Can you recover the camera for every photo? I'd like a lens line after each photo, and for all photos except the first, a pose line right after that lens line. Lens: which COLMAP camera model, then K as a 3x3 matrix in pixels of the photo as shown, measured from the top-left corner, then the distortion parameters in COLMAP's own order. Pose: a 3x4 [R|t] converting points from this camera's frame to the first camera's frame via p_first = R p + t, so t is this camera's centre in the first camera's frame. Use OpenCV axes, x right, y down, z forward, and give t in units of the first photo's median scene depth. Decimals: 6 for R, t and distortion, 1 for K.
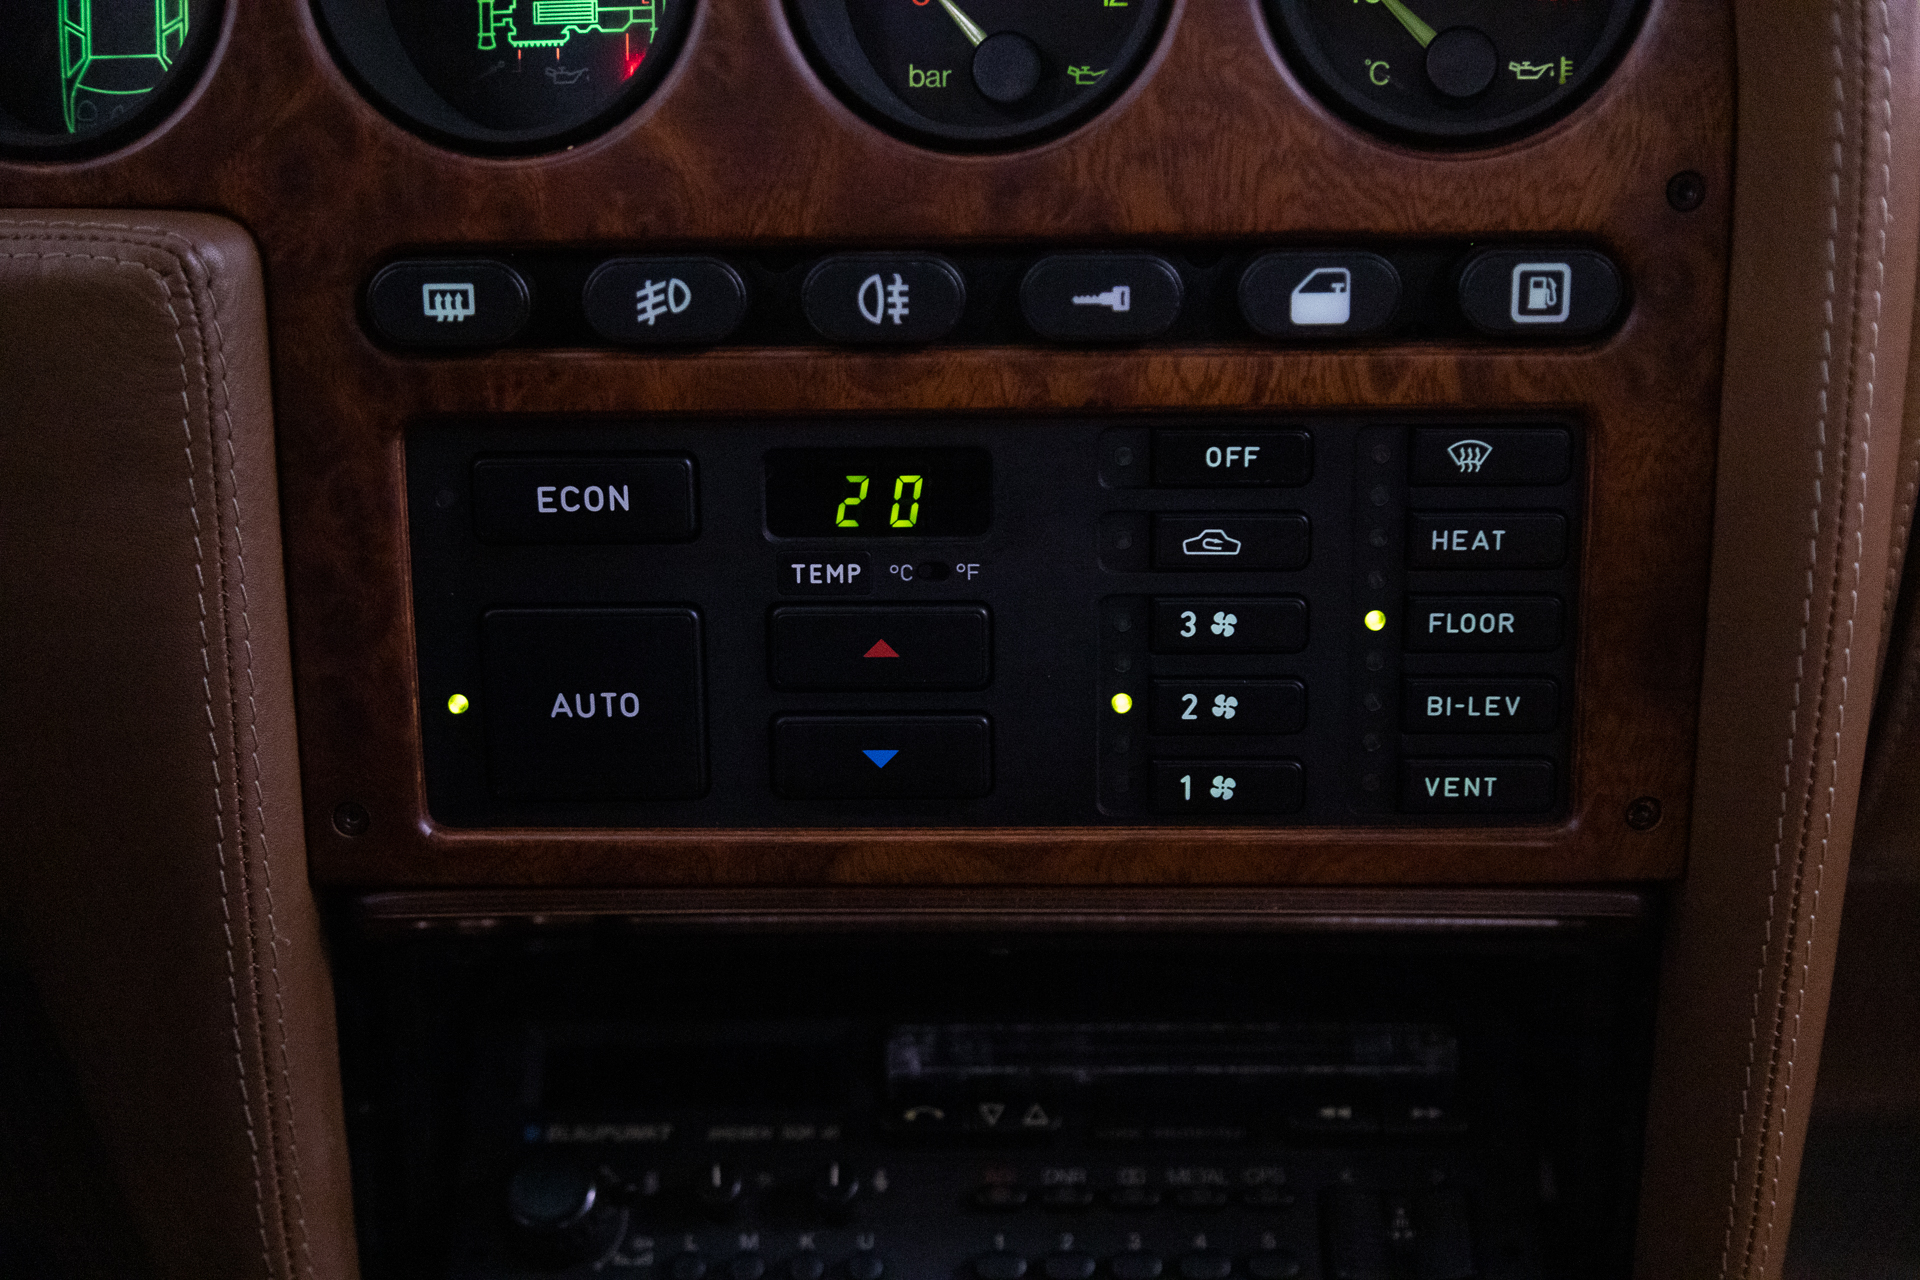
lens RADIAL K [[2701.0, 0, 960.0], [0, 2701.0, 640.0], [0, 0, 1]] dist [-0.011998, -0.023253]
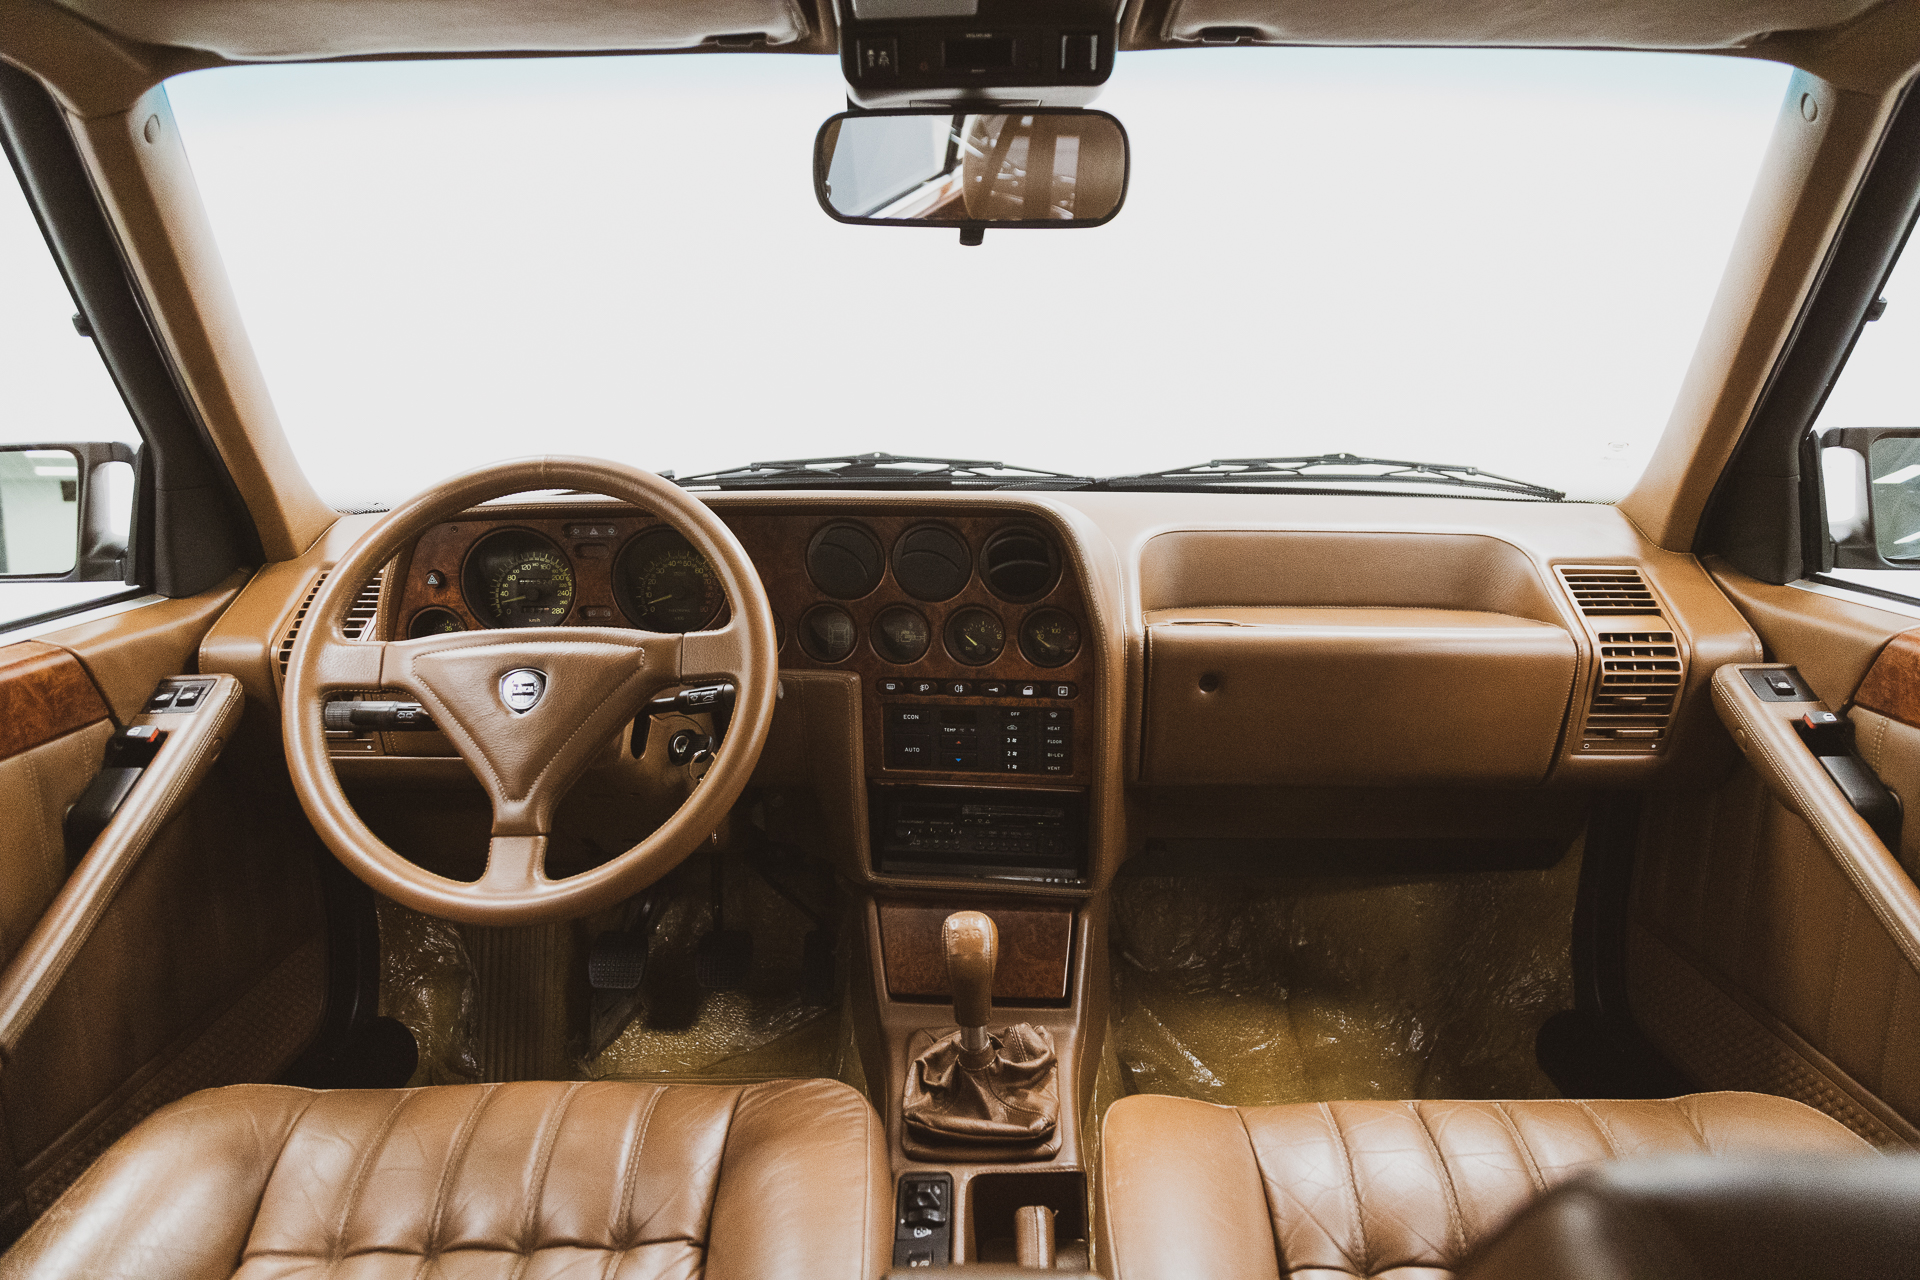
lens RADIAL K [[1292.2, 0, 965.0], [0, 1292.2, 624.3], [0, 0, 1]] dist [-0.008897, -0.002032]
pose [[0.994190, 0.023934, -0.104941, 0.292728], [-0.024893, 0.999659, -0.007839, -0.247422], [0.104718, 0.010406, 0.994448, -1.957653]]
